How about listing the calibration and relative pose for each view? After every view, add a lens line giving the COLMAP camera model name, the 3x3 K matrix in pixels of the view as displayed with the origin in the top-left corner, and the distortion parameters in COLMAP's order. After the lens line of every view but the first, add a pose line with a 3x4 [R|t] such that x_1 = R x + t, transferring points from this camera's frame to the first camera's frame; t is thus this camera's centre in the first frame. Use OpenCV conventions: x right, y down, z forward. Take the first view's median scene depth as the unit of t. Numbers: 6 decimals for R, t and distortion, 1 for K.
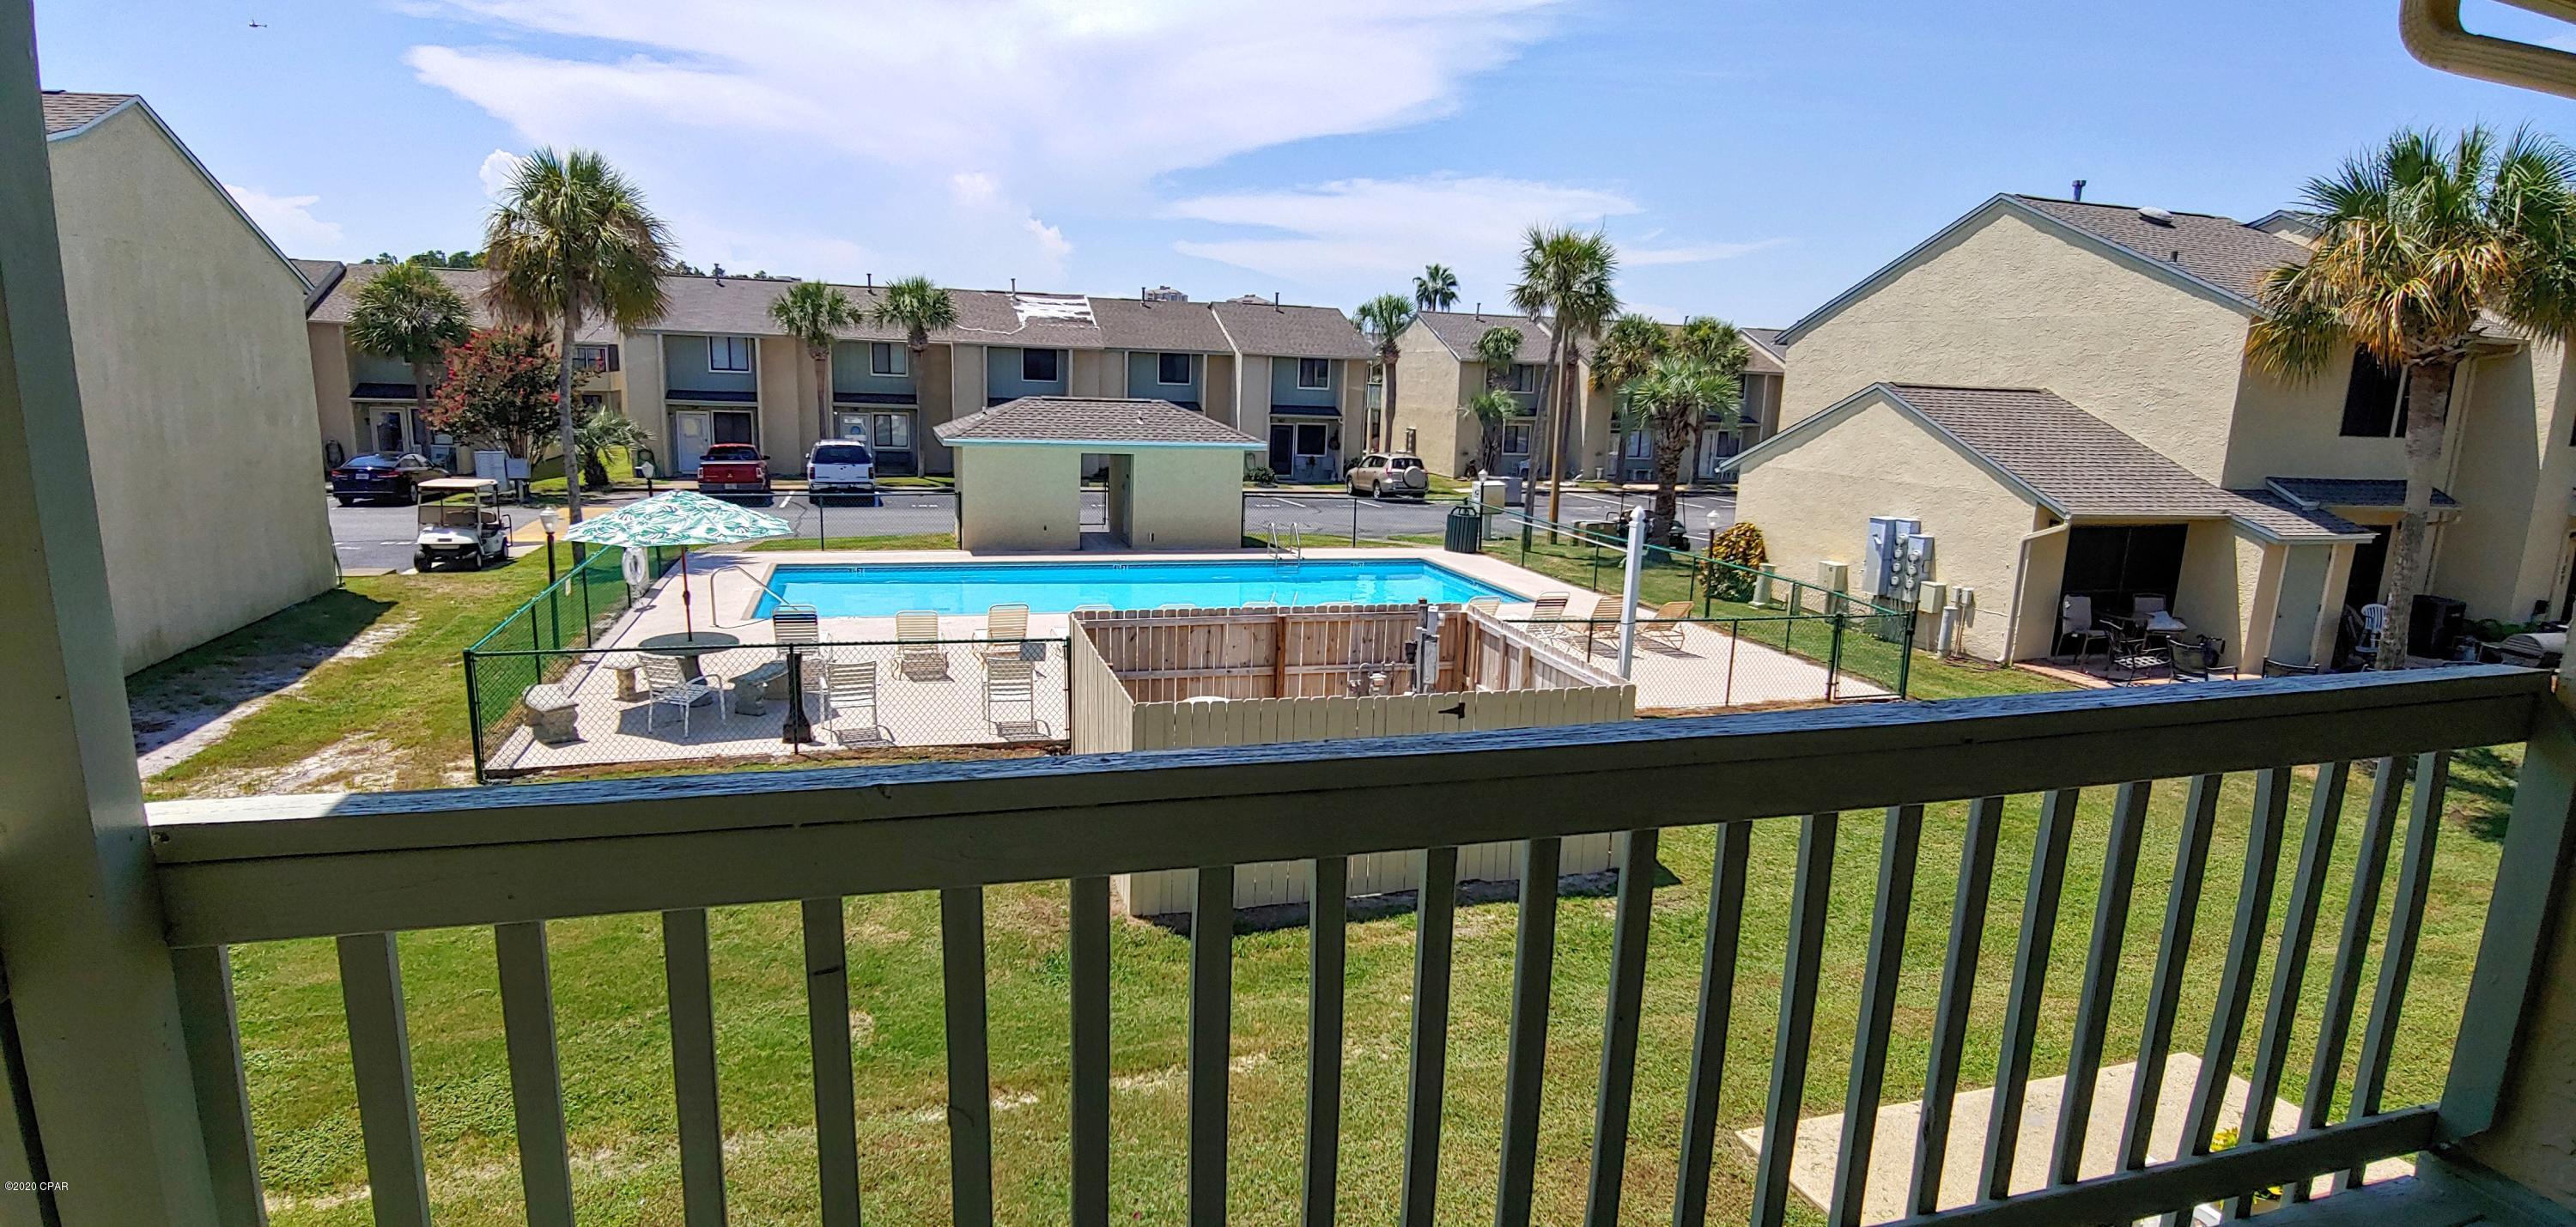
lens RADIAL K [[1285.1, 0, 1289.6], [0, 1285.1, 641.7], [0, 0, 1]] dist [-0.016417, 0.000296]
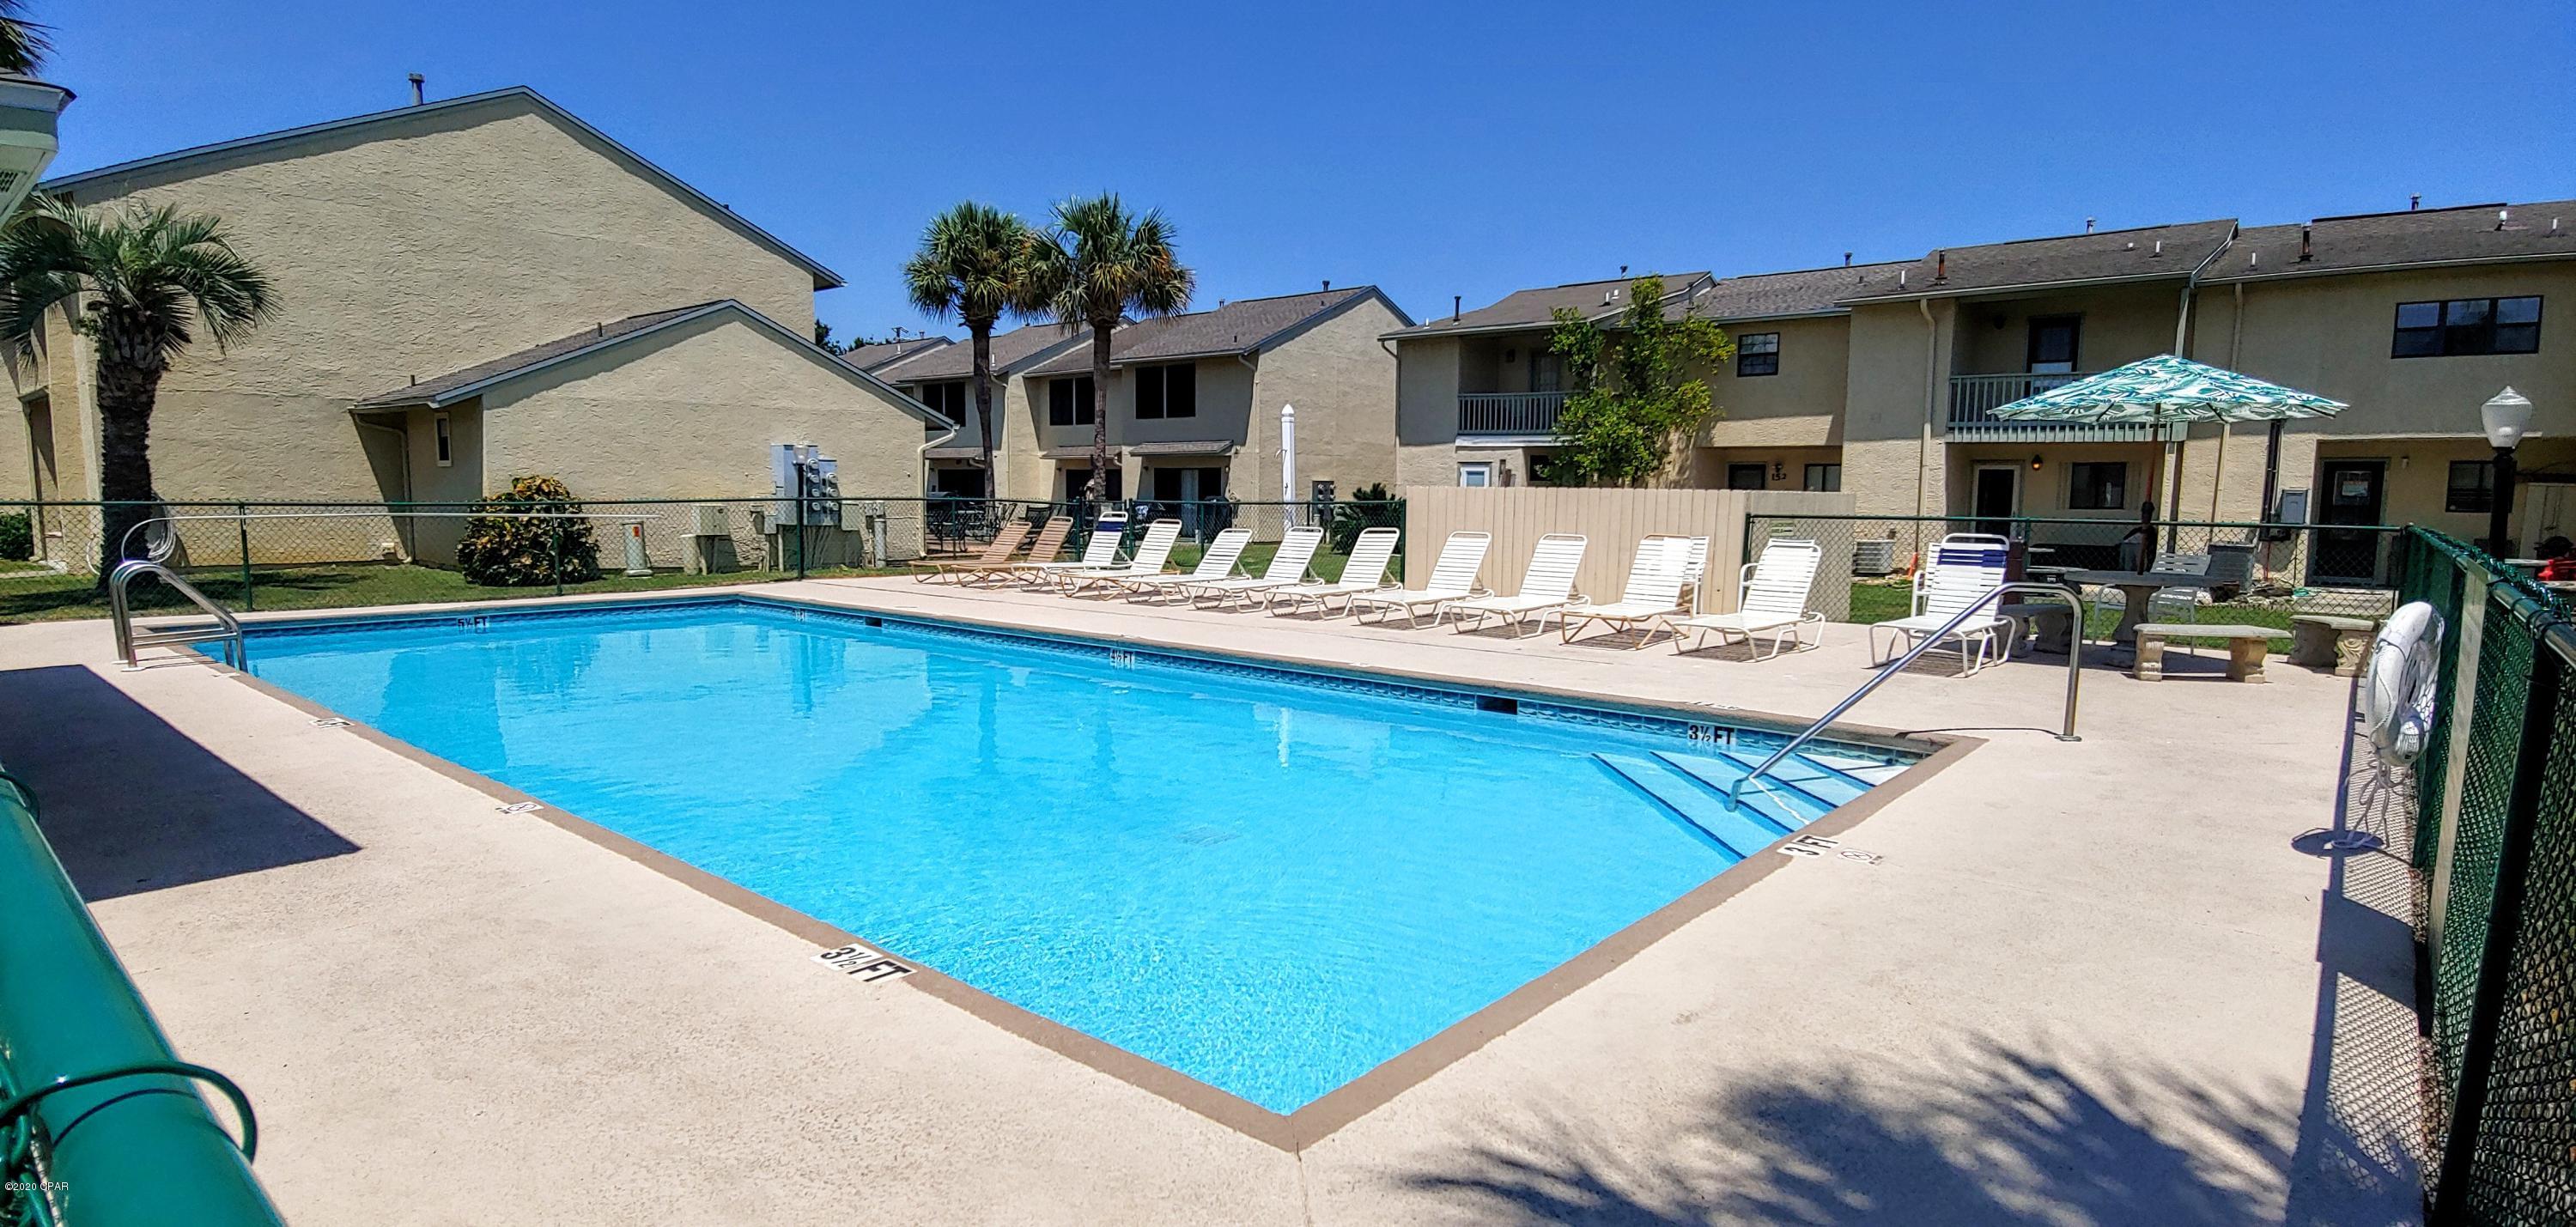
lens RADIAL K [[1285.1, 0, 1289.6], [0, 1285.1, 641.7], [0, 0, 1]] dist [-0.016417, 0.000296]
pose [[-0.527626, -0.140115, 0.837842, -0.421209], [0.150082, 0.955412, 0.254291, -0.109122], [-0.836114, 0.259915, -0.483071, 0.901743]]
